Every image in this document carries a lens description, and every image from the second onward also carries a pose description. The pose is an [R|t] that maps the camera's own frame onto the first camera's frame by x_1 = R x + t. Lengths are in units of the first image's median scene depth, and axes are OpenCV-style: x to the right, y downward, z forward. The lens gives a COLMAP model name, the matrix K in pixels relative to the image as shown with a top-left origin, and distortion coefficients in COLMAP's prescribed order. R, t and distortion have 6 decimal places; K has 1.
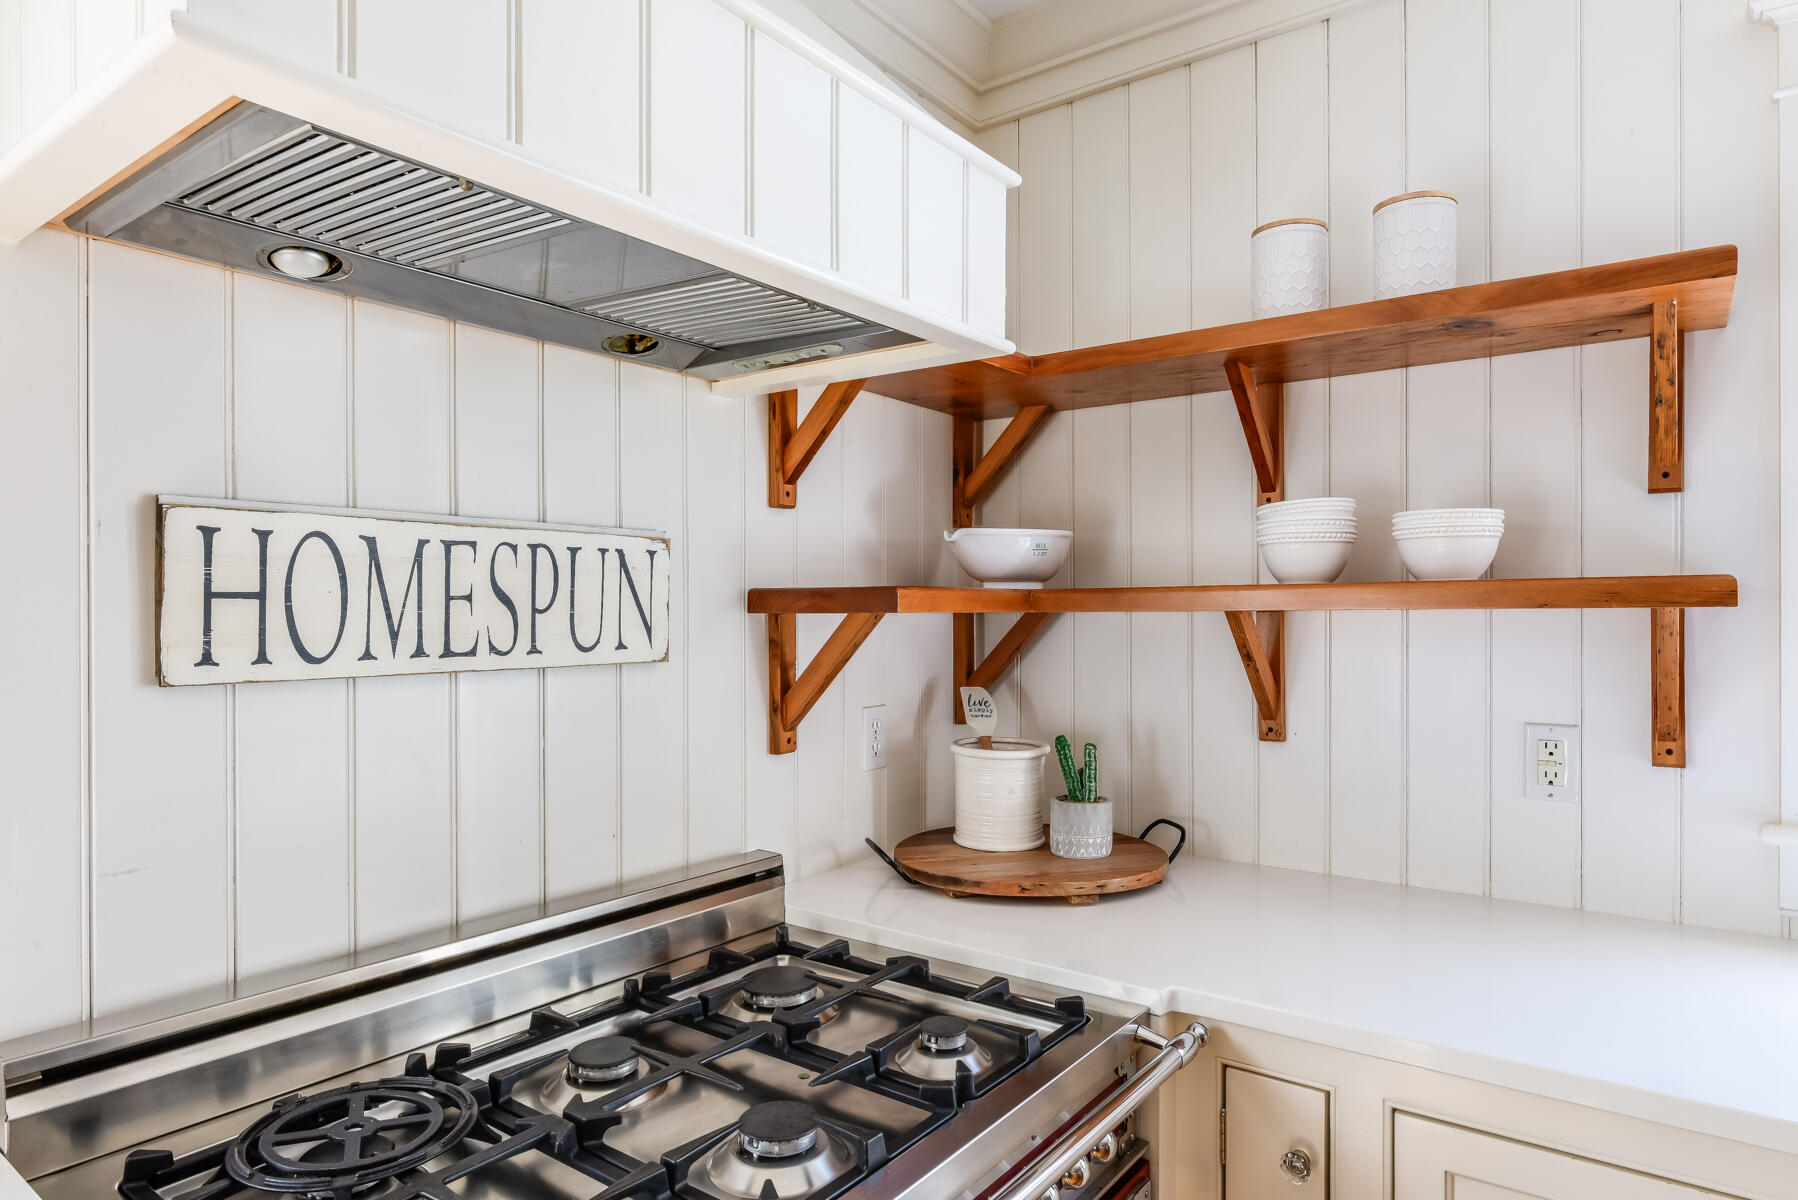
lens RADIAL K [[1039.9, 0, 916.0], [0, 1039.9, 613.7], [0, 0, 1]] dist [-0.000933, -0.001353]
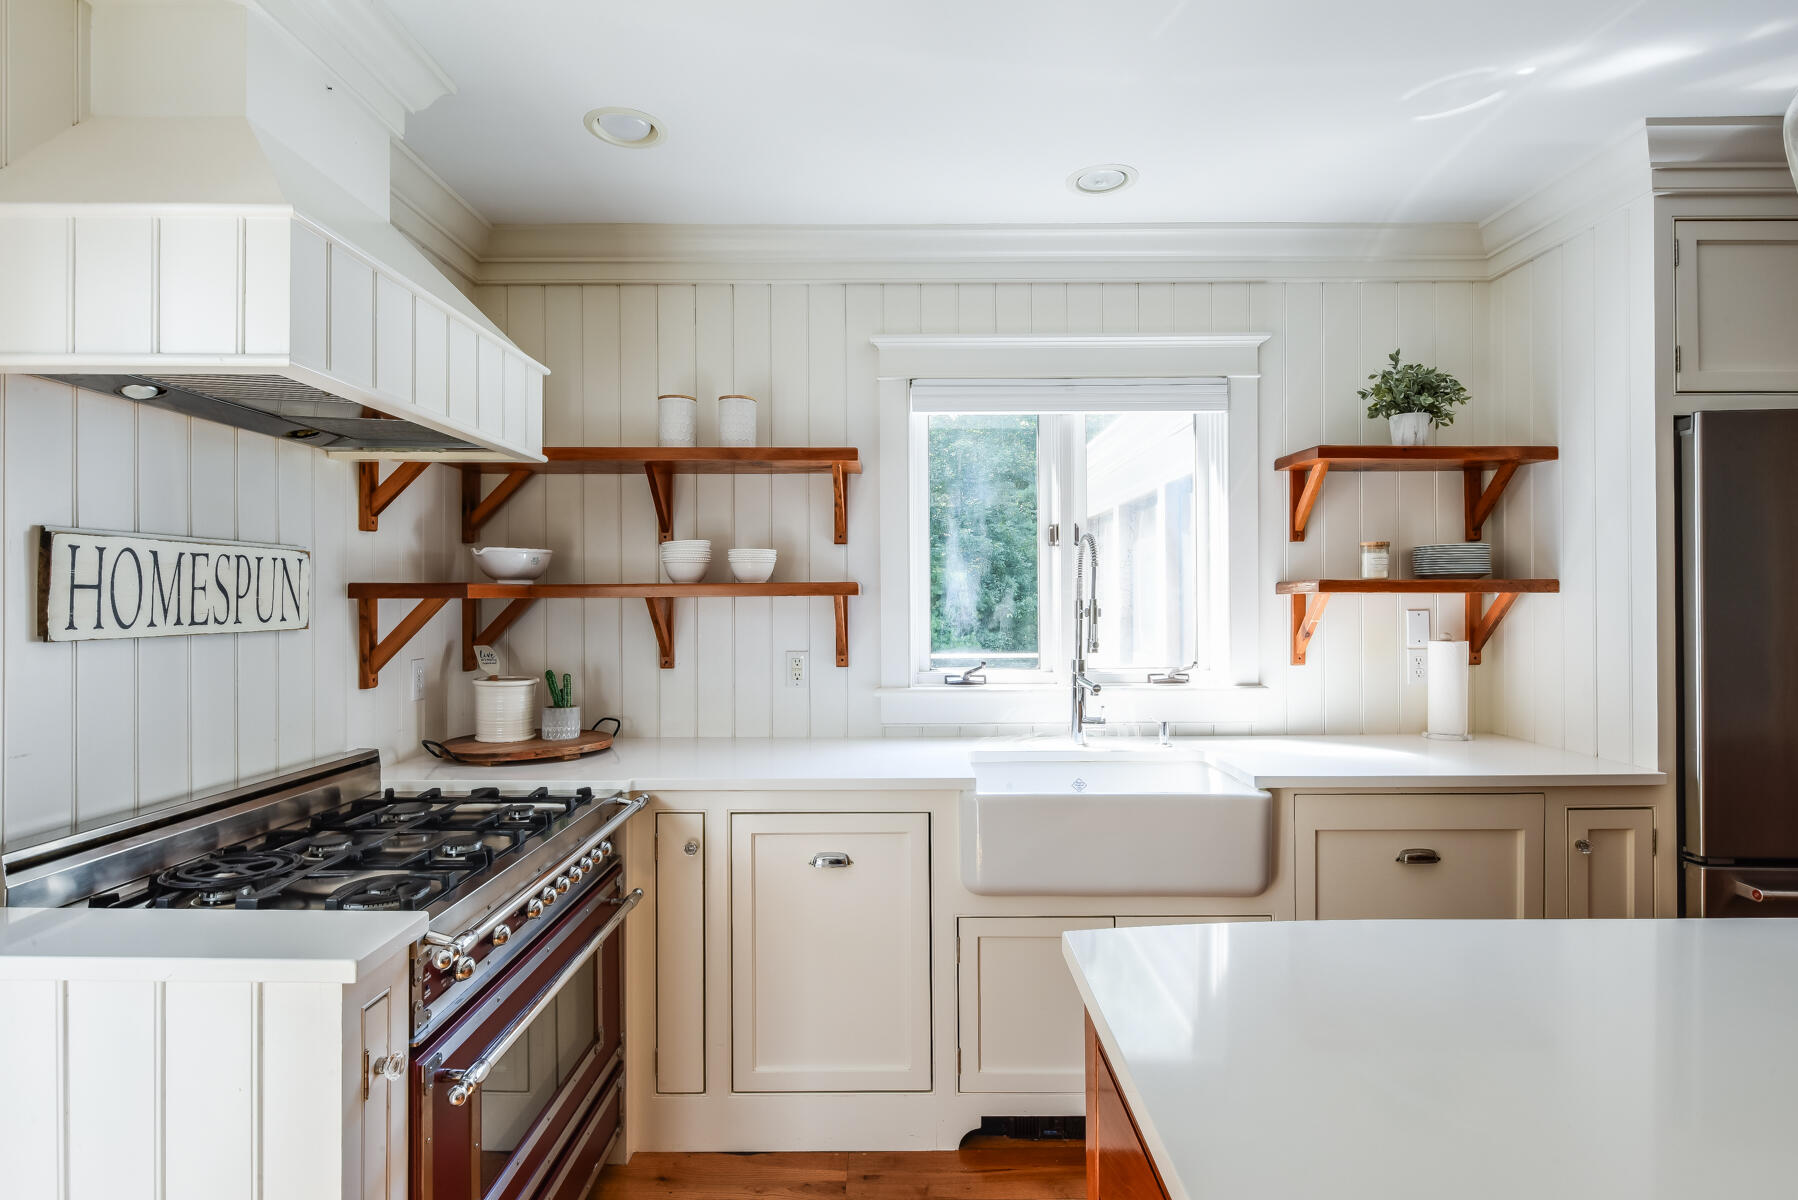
lens RADIAL K [[871.3, 0, 894.4], [0, 871.3, 592.0], [0, 0, 1]] dist [-0.000757, -0.000352]
pose [[0.807931, 0.003559, 0.589266, -0.290935], [0.003163, 0.999941, -0.010377, 0.006132], [-0.589268, 0.010248, 0.807872, -0.583955]]
